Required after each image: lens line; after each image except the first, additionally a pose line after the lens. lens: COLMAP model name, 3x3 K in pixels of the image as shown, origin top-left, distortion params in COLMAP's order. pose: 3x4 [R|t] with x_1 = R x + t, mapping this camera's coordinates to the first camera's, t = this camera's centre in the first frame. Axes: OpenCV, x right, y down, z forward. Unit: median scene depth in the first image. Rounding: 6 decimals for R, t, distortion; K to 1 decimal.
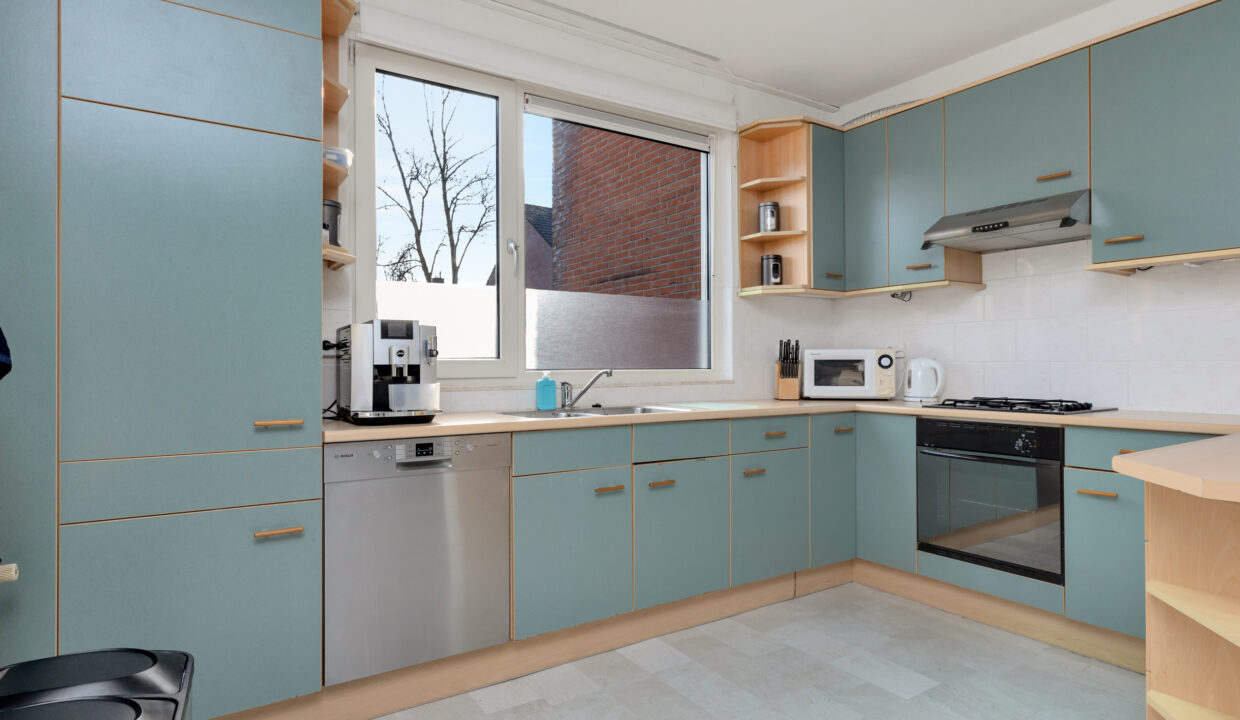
lens RADIAL K [[662.7, 0, 617.5], [0, 662.7, 366.4], [0, 0, 1]] dist [-0.002677, 0.002302]
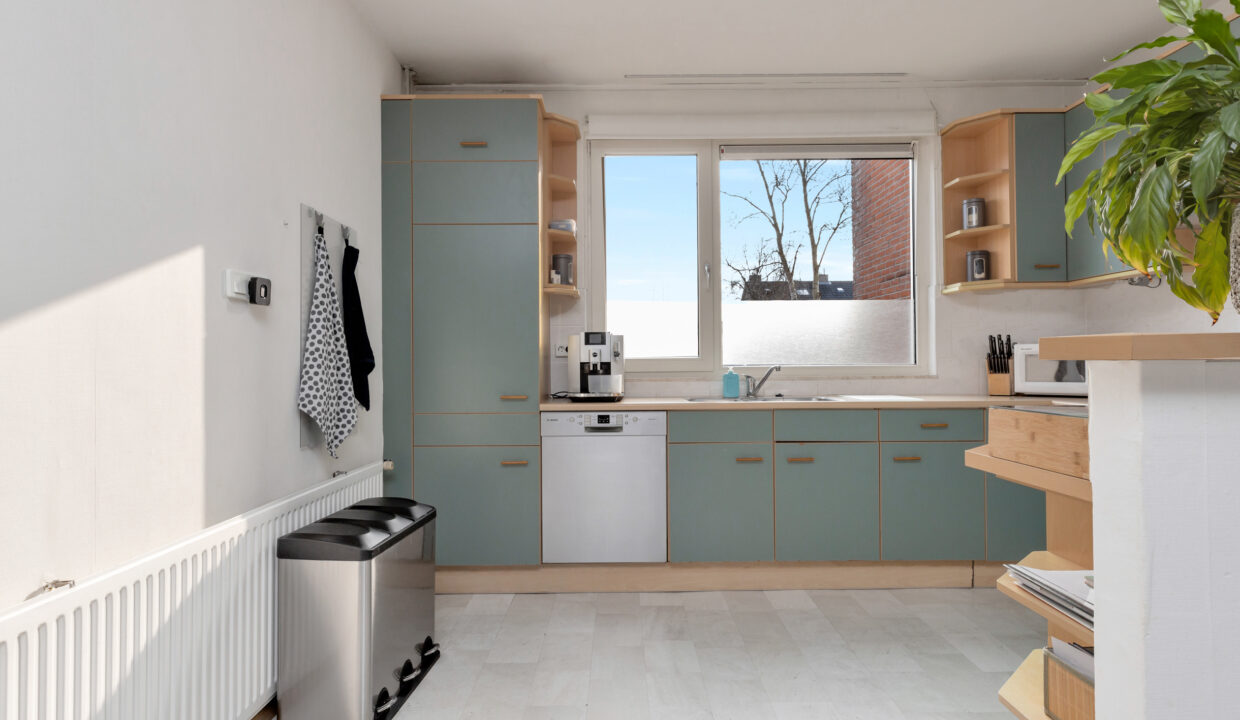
lens RADIAL K [[662.7, 0, 622.0], [0, 662.7, 360.3], [0, 0, 1]] dist [-0.002677, 0.002302]
pose [[0.843522, -0.007007, -0.537049, 0.359384], [0.004615, 0.999973, -0.005798, 0.001689], [0.537075, 0.002412, 0.843531, -0.154095]]
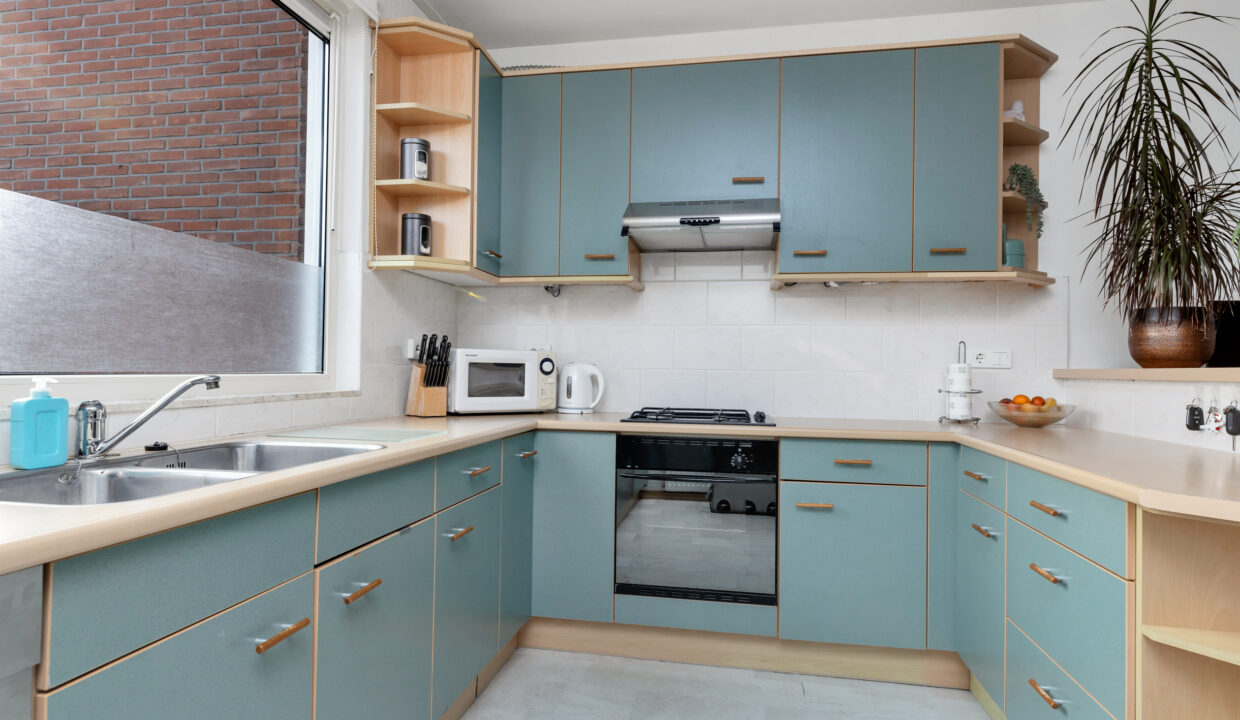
lens RADIAL K [[662.7, 0, 617.4], [0, 662.7, 358.7], [0, 0, 1]] dist [-0.002677, 0.002302]
pose [[0.695306, 0.024399, 0.718300, -0.143080], [-0.014070, 0.999694, -0.020338, -0.001504], [-0.718576, 0.004035, 0.695436, 0.396674]]
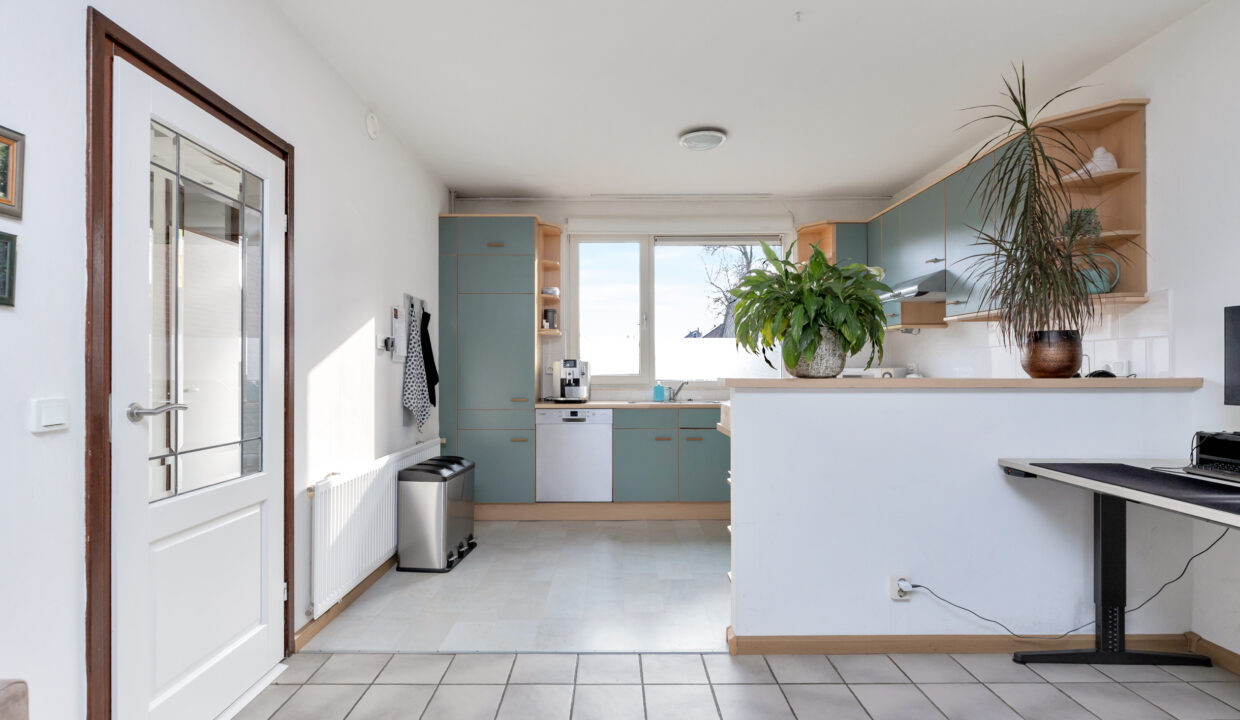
lens RADIAL K [[609.9, 0, 624.1], [0, 609.9, 372.0], [0, 0, 1]] dist [-0.003671, 0.001834]
pose [[0.849046, 0.001970, -0.528316, 0.691435], [-0.001675, 0.999998, 0.001037, -0.019150], [0.528317, 0.000005, 0.849047, -0.530152]]
